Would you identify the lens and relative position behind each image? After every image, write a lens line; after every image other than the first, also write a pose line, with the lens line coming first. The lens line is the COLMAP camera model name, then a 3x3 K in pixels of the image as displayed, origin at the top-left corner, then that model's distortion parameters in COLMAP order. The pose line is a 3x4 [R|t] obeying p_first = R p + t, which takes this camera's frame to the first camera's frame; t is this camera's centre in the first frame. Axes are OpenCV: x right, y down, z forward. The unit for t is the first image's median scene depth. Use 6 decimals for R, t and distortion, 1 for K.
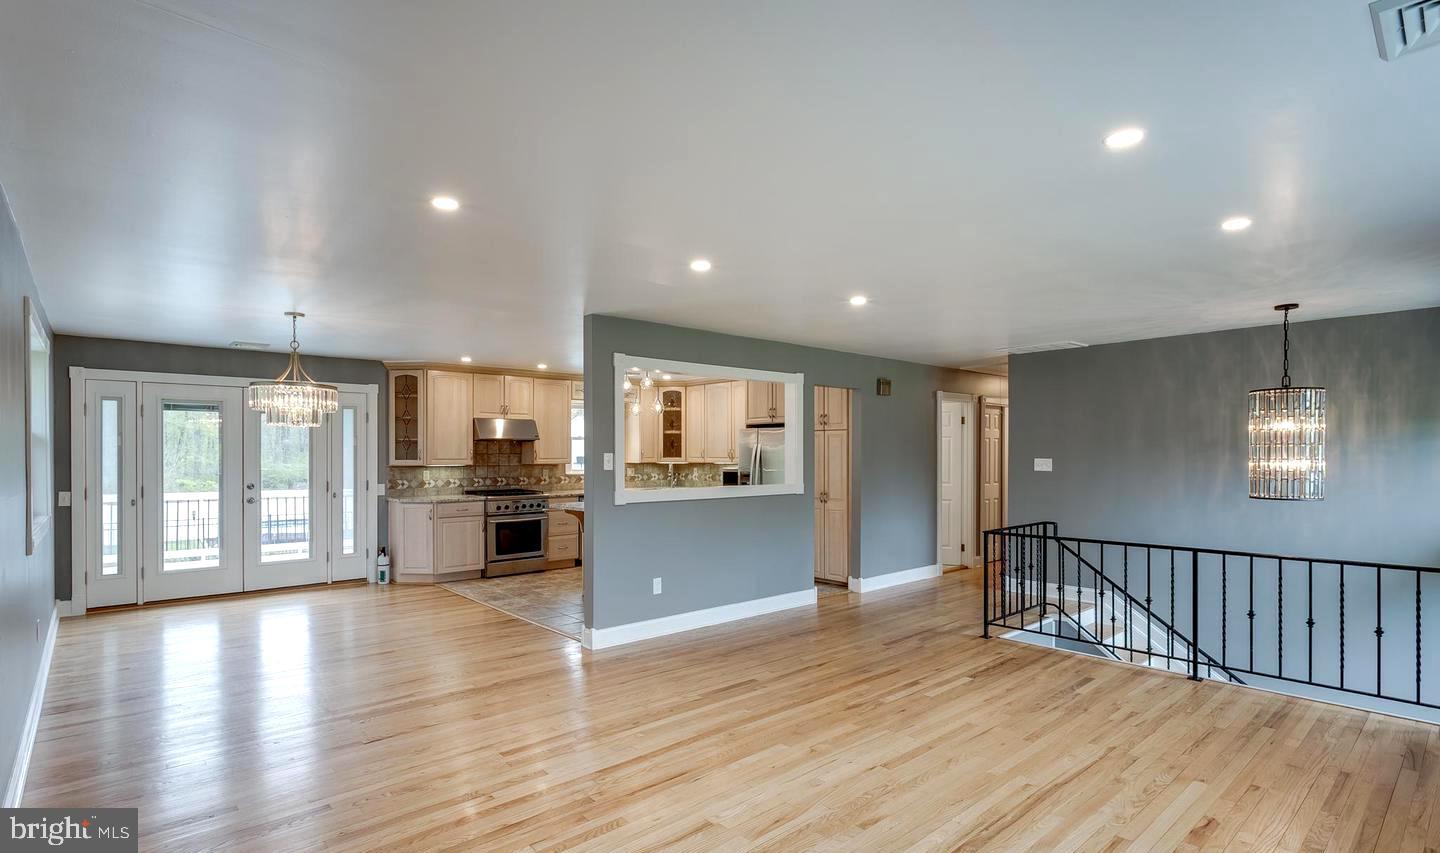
lens RADIAL K [[710.6, 0, 725.9], [0, 710.6, 452.7], [0, 0, 1]] dist [-0.001417, -0.000135]
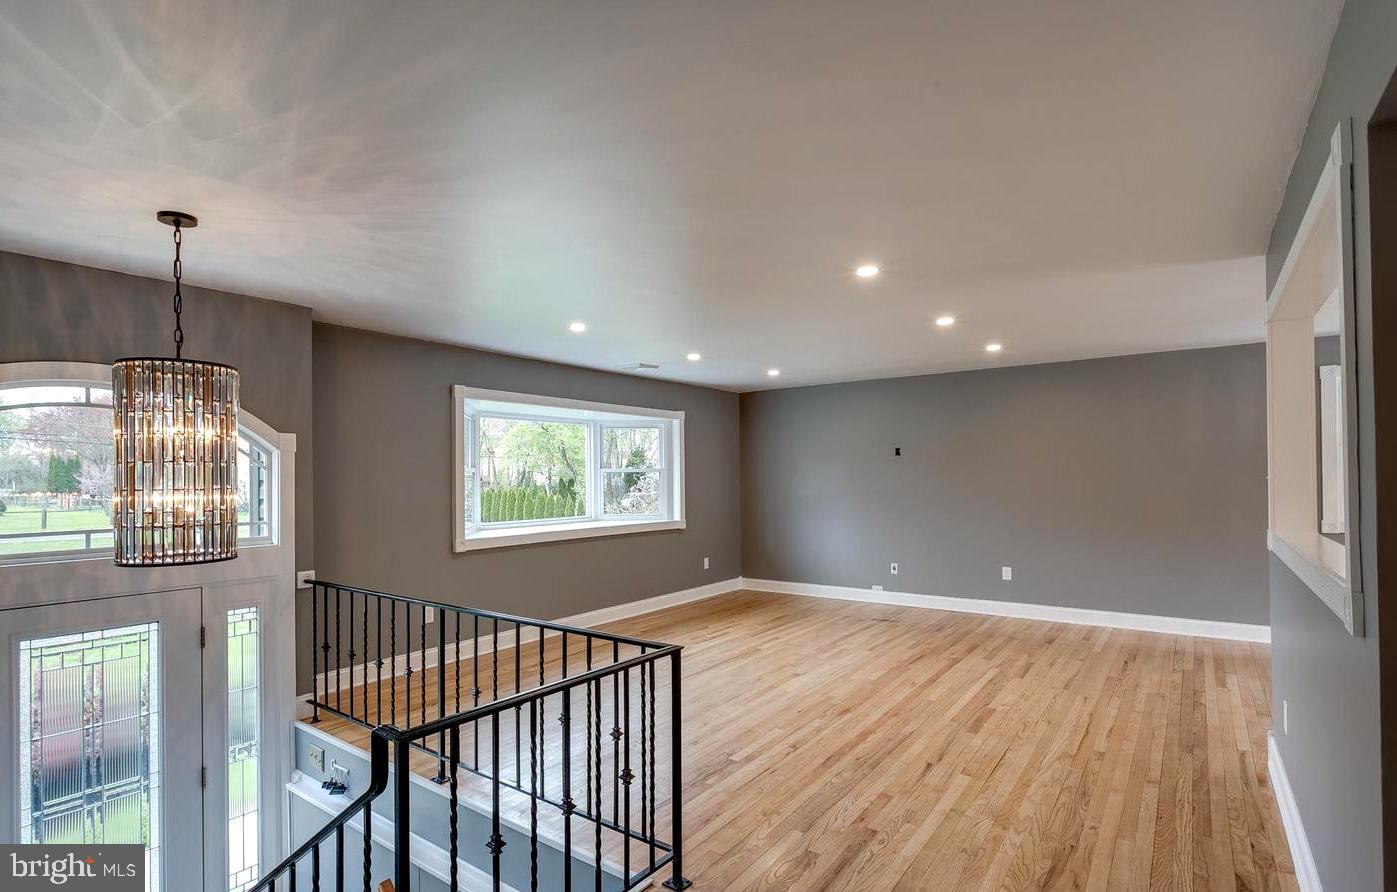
lens RADIAL K [[680.1, 0, 695.2], [0, 680.1, 473.9], [0, 0, 1]] dist [-0.000017, -0.000017]
pose [[-0.978668, 0.011318, -0.205138, 0.602098], [0.012854, 0.999898, -0.006154, 0.005157], [0.205047, -0.008659, -0.978714, 1.948930]]
